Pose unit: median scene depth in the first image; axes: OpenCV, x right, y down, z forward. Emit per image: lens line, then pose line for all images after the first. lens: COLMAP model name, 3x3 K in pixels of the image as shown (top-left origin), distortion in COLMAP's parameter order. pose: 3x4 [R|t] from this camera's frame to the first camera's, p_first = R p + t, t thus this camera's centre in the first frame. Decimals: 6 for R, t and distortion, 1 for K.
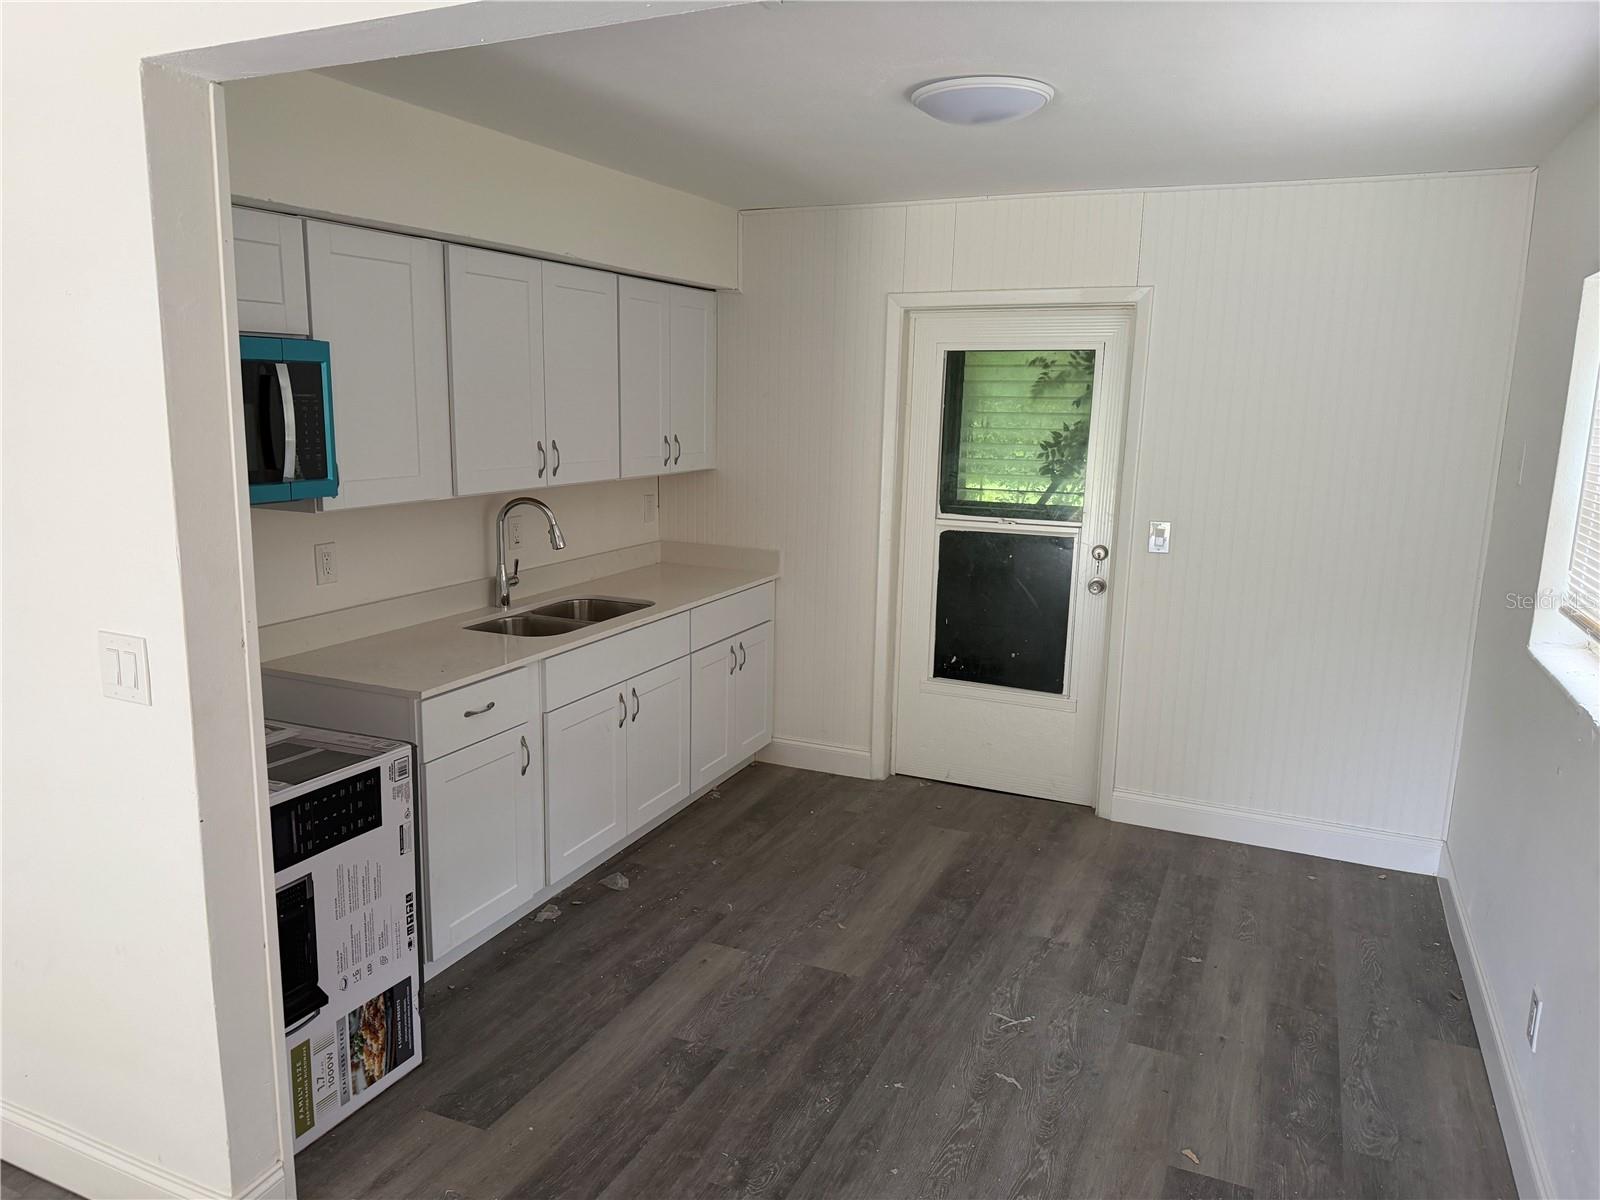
lens RADIAL K [[1105.0, 0, 793.5], [0, 1105.0, 619.6], [0, 0, 1]] dist [0.092156, -0.161567]
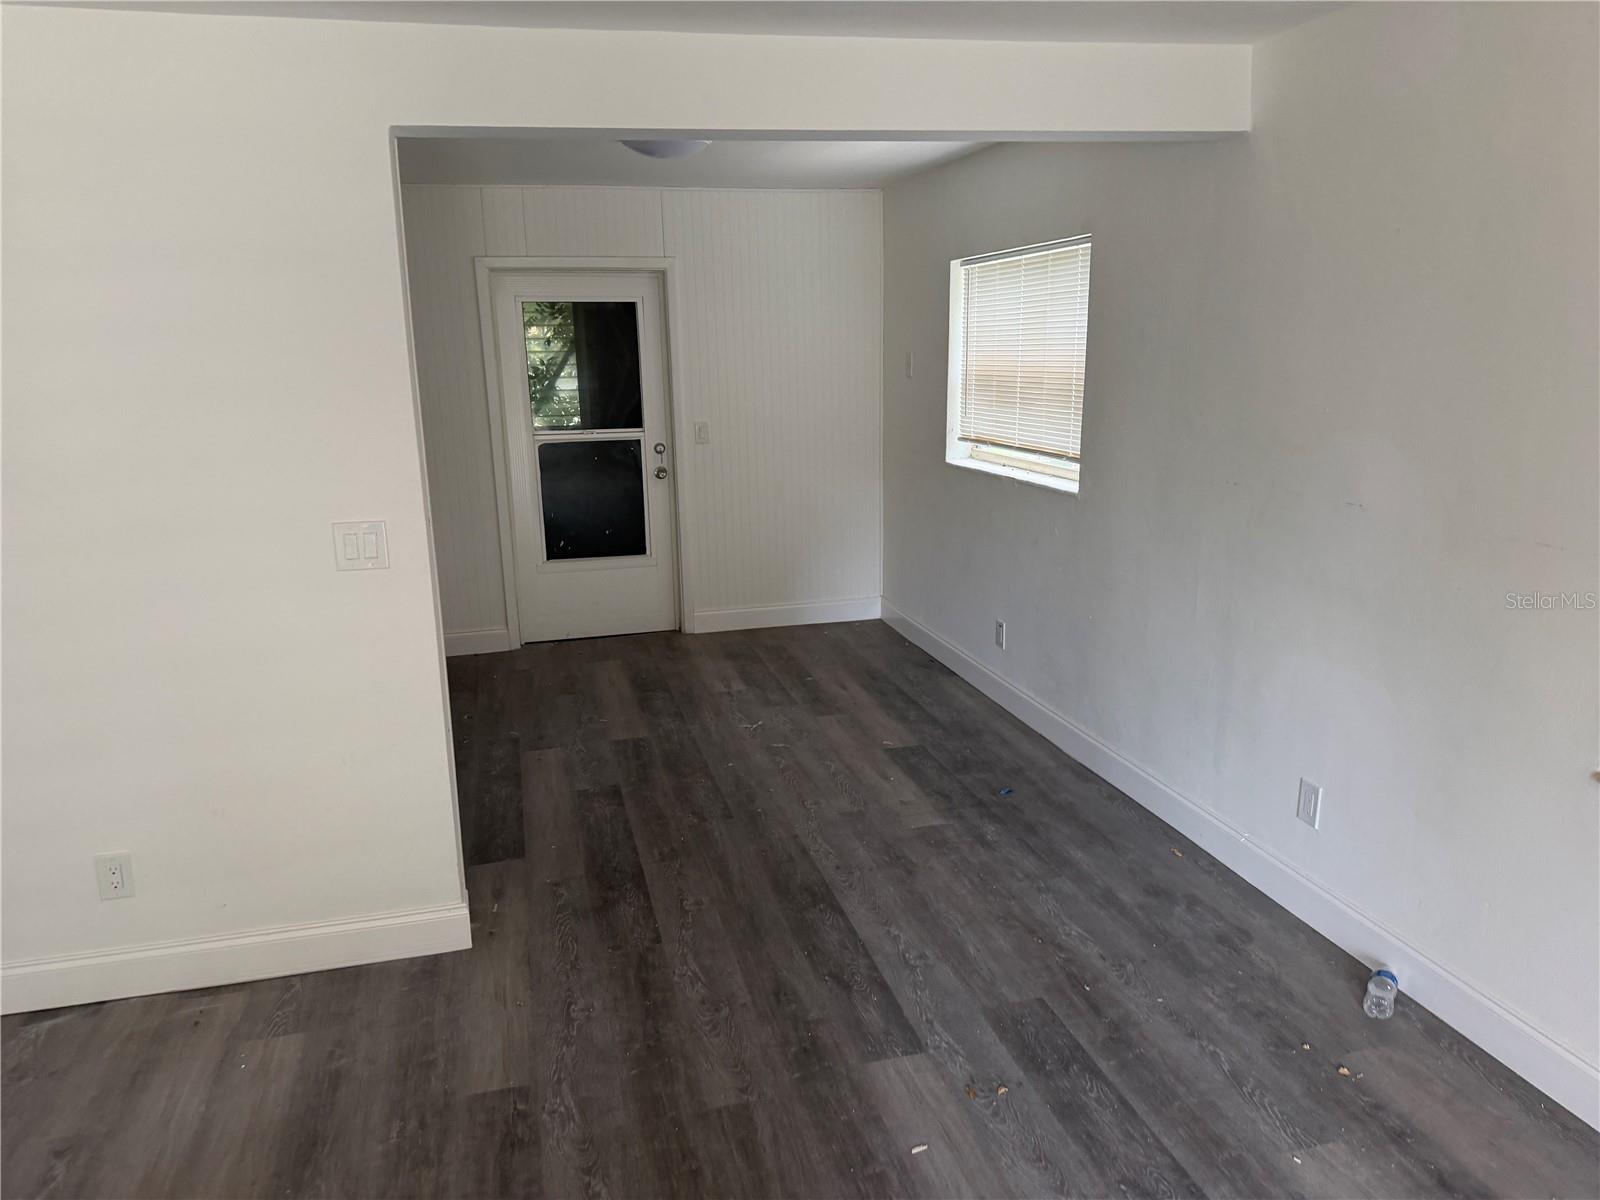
lens RADIAL K [[1105.0, 0, 793.5], [0, 1105.0, 619.6], [0, 0, 1]] dist [0.092156, -0.161567]
pose [[0.776222, -0.189656, 0.601256, -0.745870], [0.158822, 0.981747, 0.104636, 0.051580], [-0.610126, 0.014272, 0.792176, -0.334490]]
